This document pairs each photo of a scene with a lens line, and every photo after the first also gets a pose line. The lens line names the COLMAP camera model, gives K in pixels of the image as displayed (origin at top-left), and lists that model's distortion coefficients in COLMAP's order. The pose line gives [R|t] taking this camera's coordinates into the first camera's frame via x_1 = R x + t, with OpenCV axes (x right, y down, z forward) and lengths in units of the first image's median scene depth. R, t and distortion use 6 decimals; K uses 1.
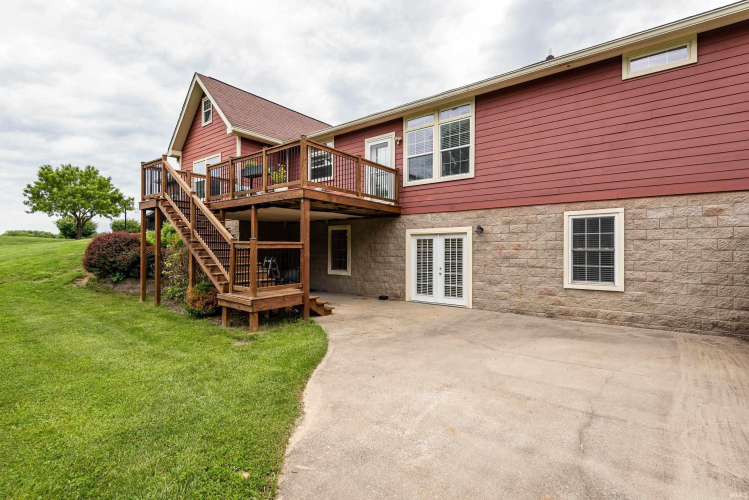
lens RADIAL K [[348.3, 0, 376.2], [0, 348.3, 257.2], [0, 0, 1]] dist [0.025433, -0.013895]
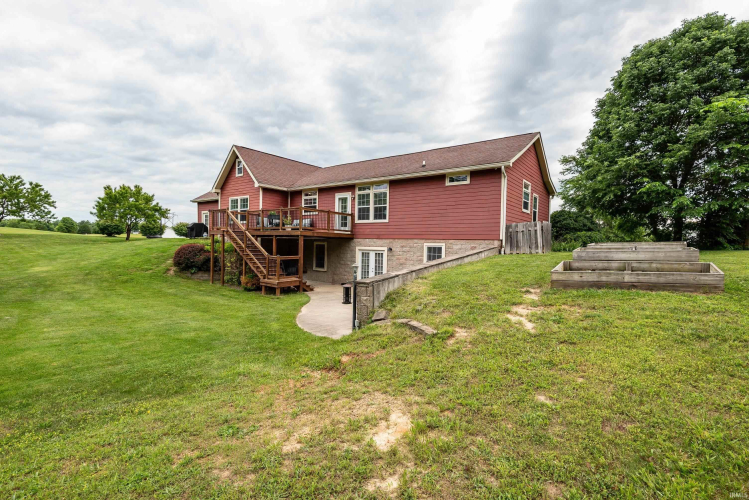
lens RADIAL K [[364.6, 0, 397.8], [0, 364.6, 253.2], [0, 0, 1]] dist [-0.049175, 0.000608]
pose [[0.998784, 0.009076, 0.048451, 0.219884], [-0.009146, 0.999957, 0.001227, -0.052701], [-0.048437, -0.001669, 0.998825, -0.974404]]
